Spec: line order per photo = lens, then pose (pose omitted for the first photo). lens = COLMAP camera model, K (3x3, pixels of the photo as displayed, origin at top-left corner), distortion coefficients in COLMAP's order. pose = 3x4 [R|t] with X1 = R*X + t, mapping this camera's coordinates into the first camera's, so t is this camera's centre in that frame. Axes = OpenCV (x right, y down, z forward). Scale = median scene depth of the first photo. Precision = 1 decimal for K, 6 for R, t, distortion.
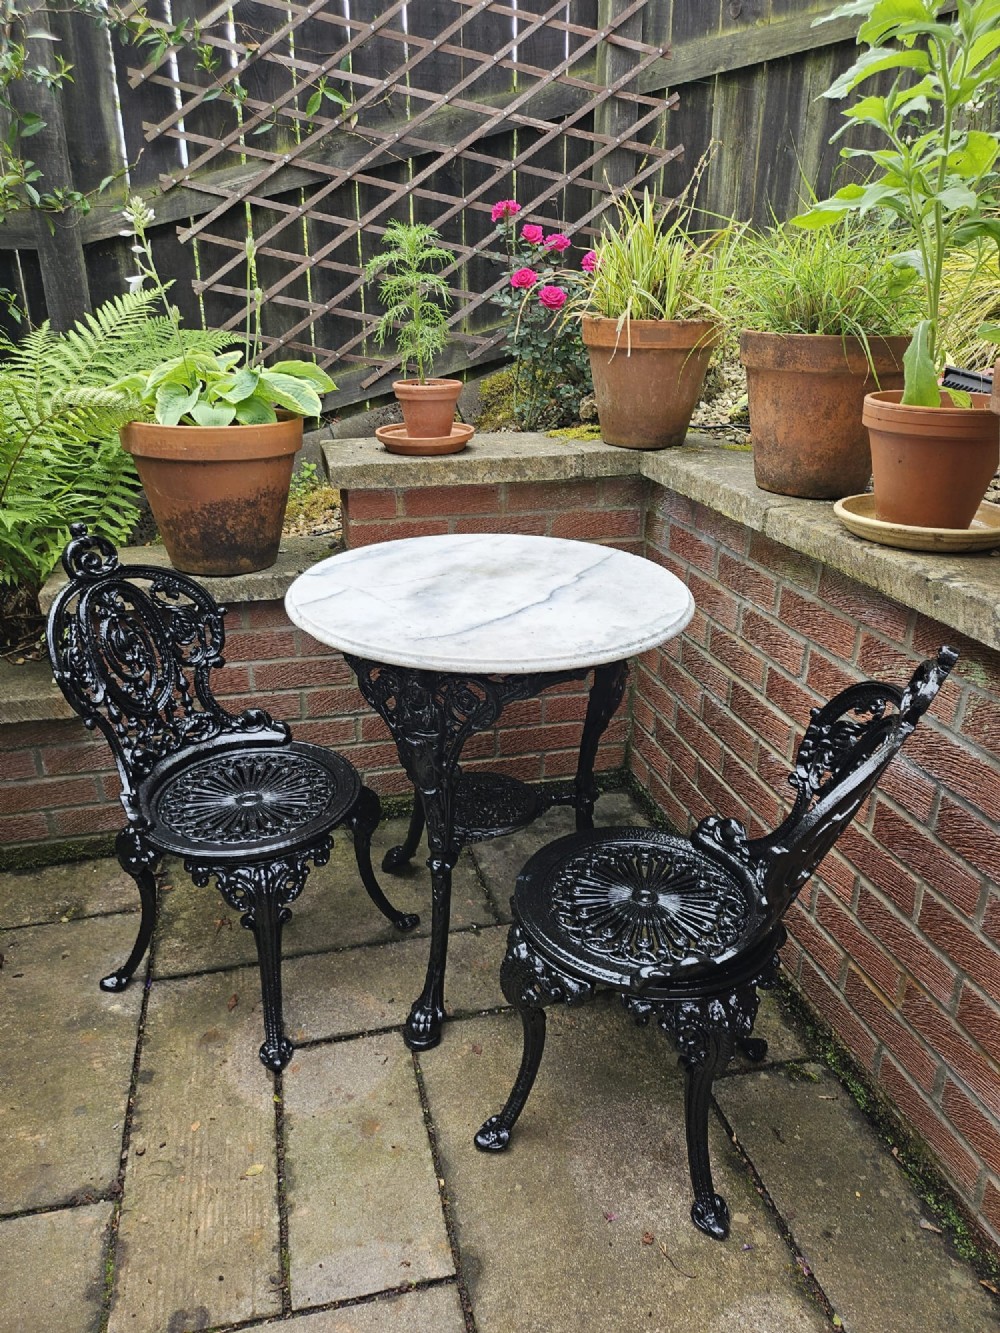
lens RADIAL K [[940.9, 0, 488.8], [0, 940.9, 670.5], [0, 0, 1]] dist [0.078078, -0.092151]
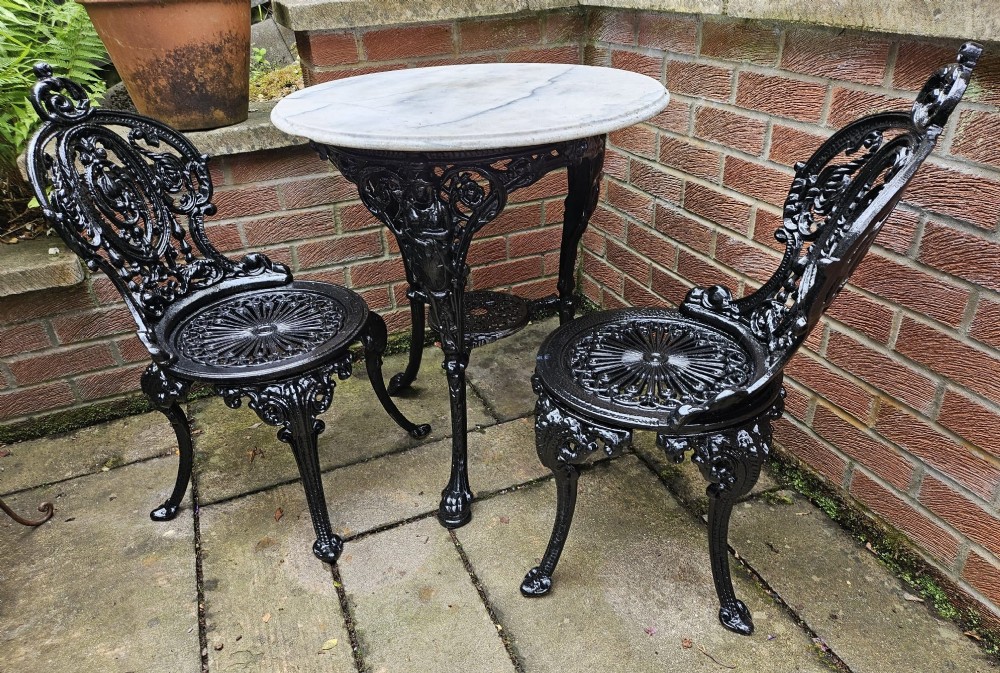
lens RADIAL K [[707.8, 0, 499.1], [0, 707.8, 388.4], [0, 0, 1]] dist [0.083199, -0.099269]
pose [[0.987041, -0.122934, 0.103134, -0.084819], [0.106375, 0.982479, 0.153037, 0.106573], [-0.120141, -0.140083, 0.982824, 0.173407]]
